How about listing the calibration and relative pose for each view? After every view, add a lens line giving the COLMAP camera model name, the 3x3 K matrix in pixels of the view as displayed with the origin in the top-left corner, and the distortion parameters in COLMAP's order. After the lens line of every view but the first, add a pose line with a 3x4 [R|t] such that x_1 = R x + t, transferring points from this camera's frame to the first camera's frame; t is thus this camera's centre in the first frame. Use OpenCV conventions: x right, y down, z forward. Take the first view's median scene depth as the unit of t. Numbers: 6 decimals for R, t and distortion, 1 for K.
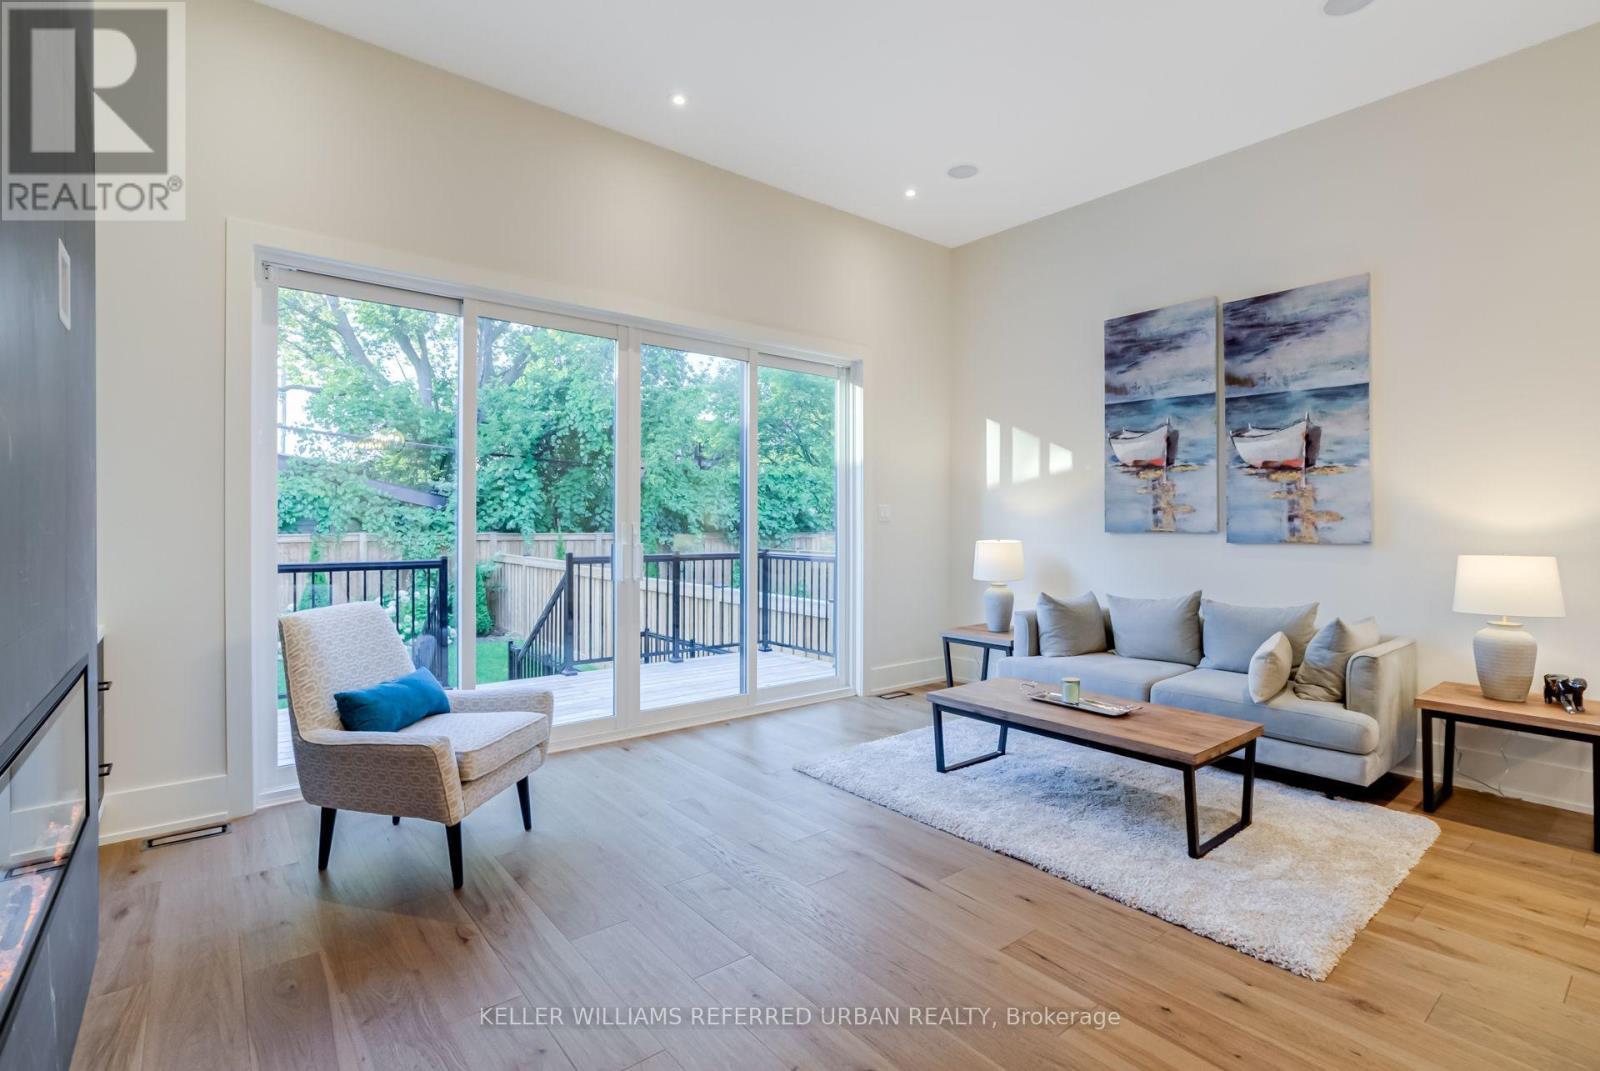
lens RADIAL K [[764.9, 0, 793.6], [0, 764.9, 540.0], [0, 0, 1]] dist [-0.012194, 0.000143]
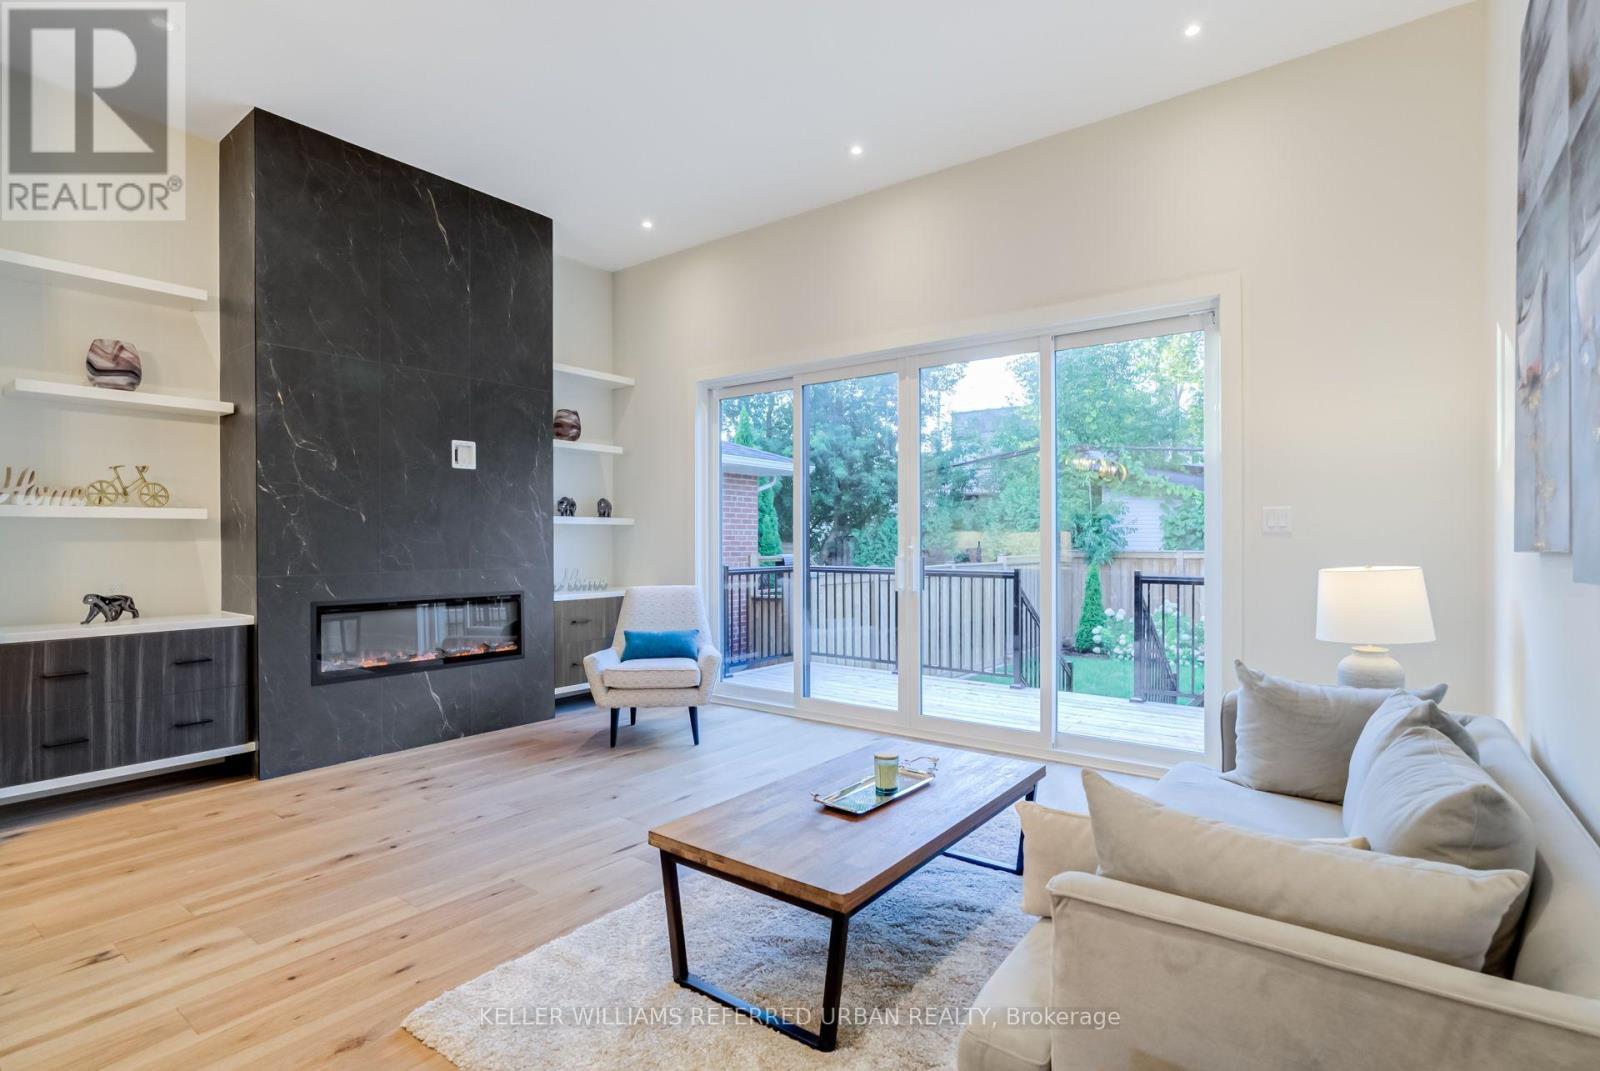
lens RADIAL K [[764.9, 0, 793.6], [0, 764.9, 540.0], [0, 0, 1]] dist [-0.012194, 0.000143]
pose [[0.238270, -0.003602, -0.971192, 0.808280], [-0.018970, 0.999785, -0.008362, -0.006796], [0.971014, 0.020416, 0.238151, 0.580330]]
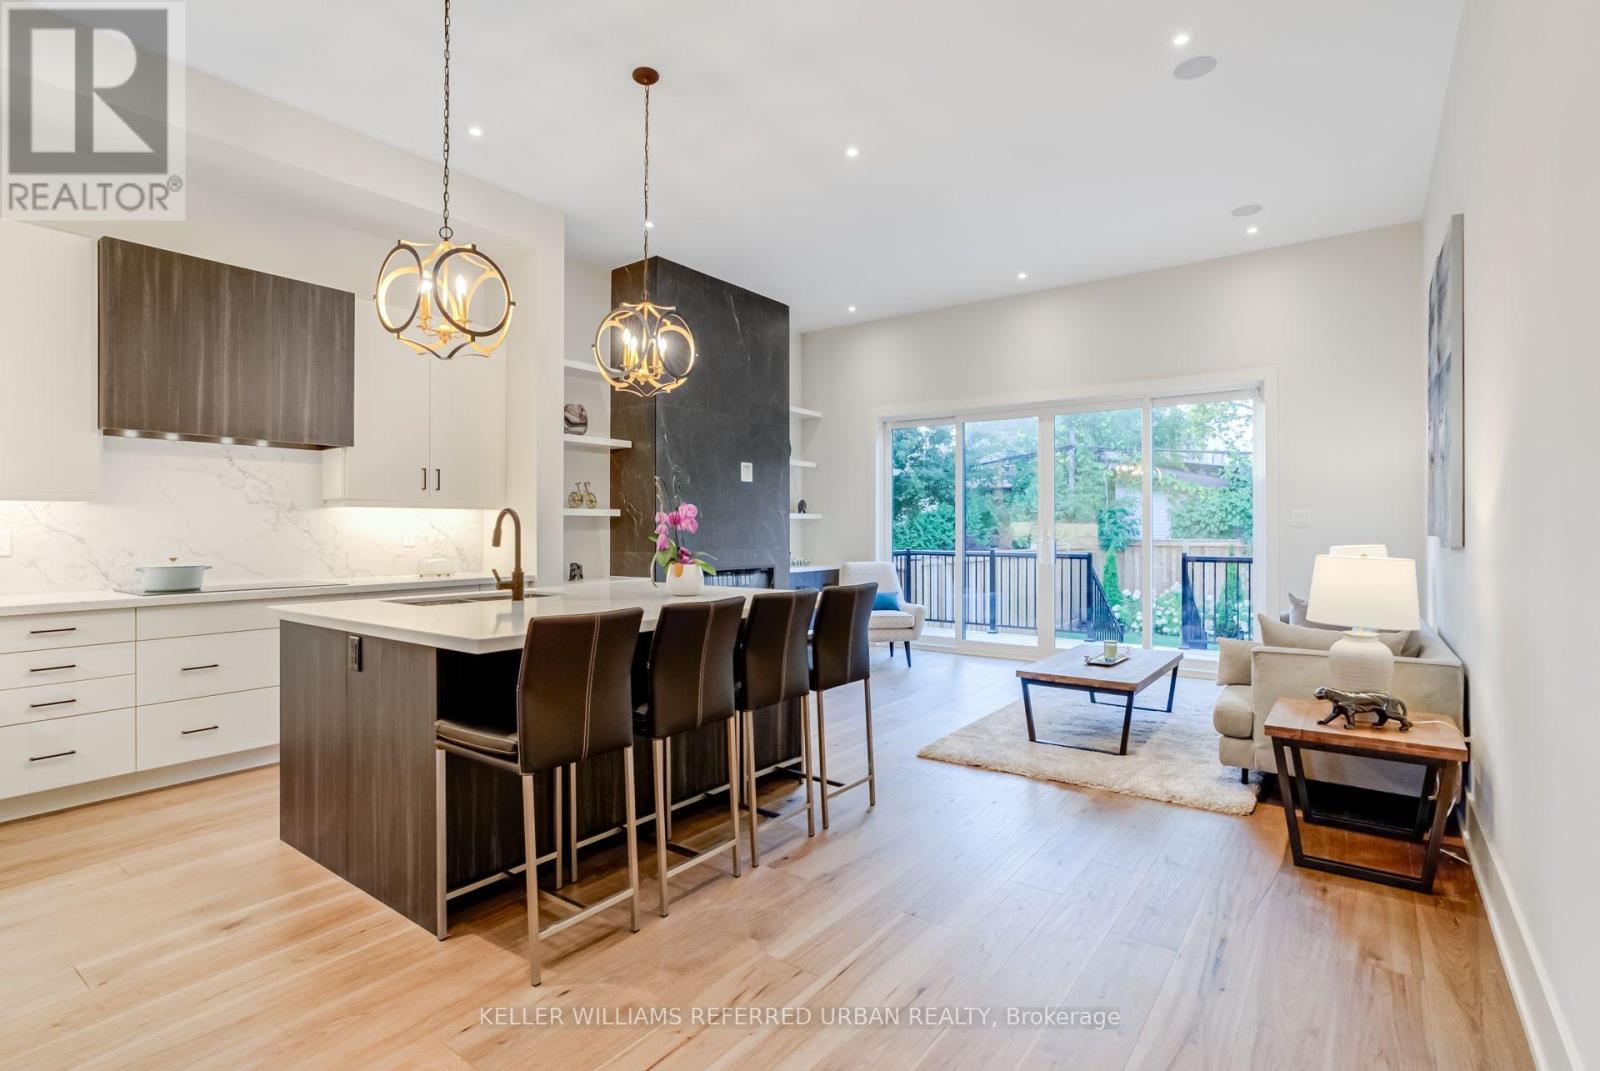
lens RADIAL K [[745.9, 0, 805.6], [0, 745.9, 524.9], [0, 0, 1]] dist [-0.000210, -0.000085]
pose [[0.256382, -0.009831, -0.966525, 1.175150], [-0.019165, 0.999700, -0.015252, 0.003531], [0.966385, 0.022434, 0.256117, 0.112858]]
